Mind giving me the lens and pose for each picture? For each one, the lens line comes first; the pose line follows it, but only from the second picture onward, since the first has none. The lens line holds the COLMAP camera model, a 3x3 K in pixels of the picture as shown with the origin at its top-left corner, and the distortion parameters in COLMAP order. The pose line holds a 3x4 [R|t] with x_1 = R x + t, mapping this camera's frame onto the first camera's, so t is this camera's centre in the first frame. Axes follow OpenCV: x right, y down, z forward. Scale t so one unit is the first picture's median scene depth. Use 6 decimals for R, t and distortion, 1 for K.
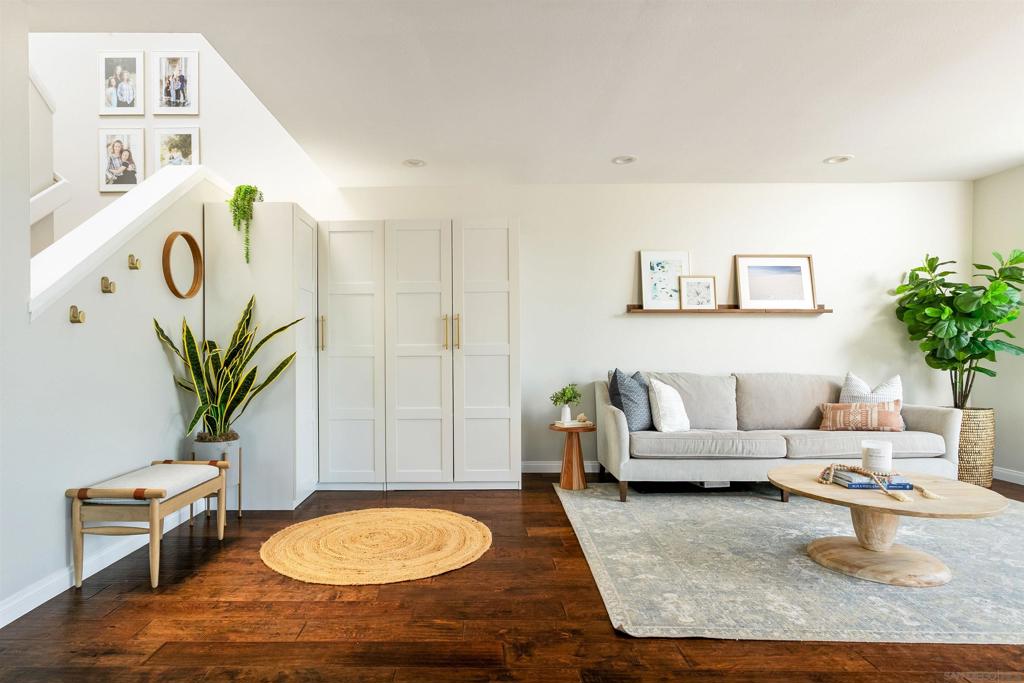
lens RADIAL K [[567.5, 0, 465.4], [0, 567.5, 353.6], [0, 0, 1]] dist [-0.001126, 0.005328]
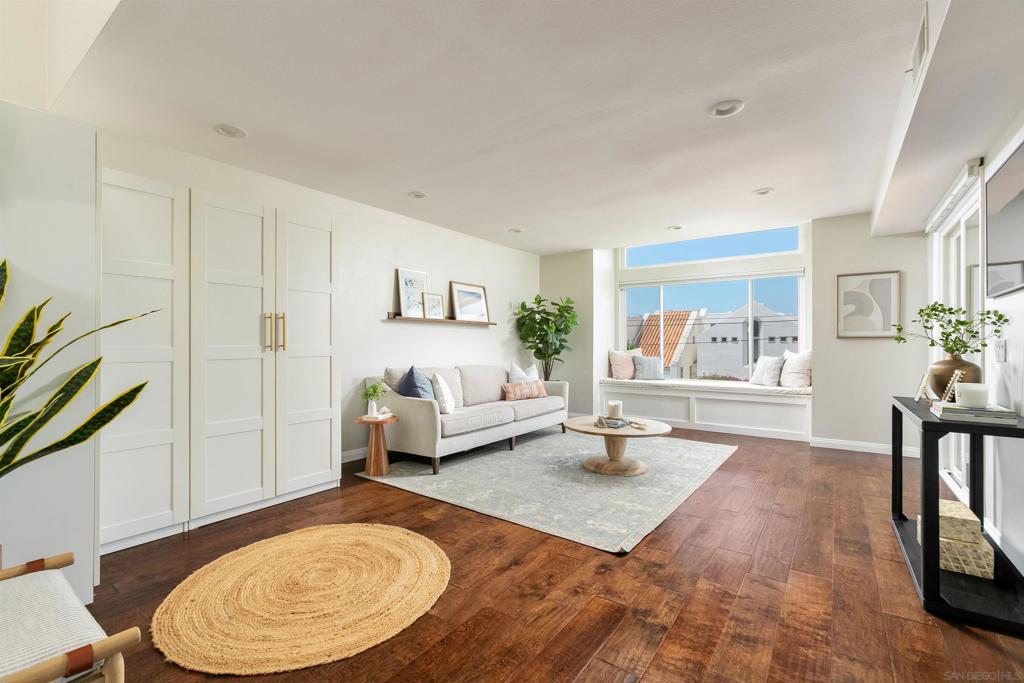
lens RADIAL K [[455.5, 0, 501.2], [0, 455.5, 343.4], [0, 0, 1]] dist [-0.009526, 0.005908]
pose [[0.583860, 0.005512, 0.811836, -0.402331], [0.003519, 0.999950, -0.009320, -0.011591], [-0.811847, 0.008298, 0.583811, 0.280421]]
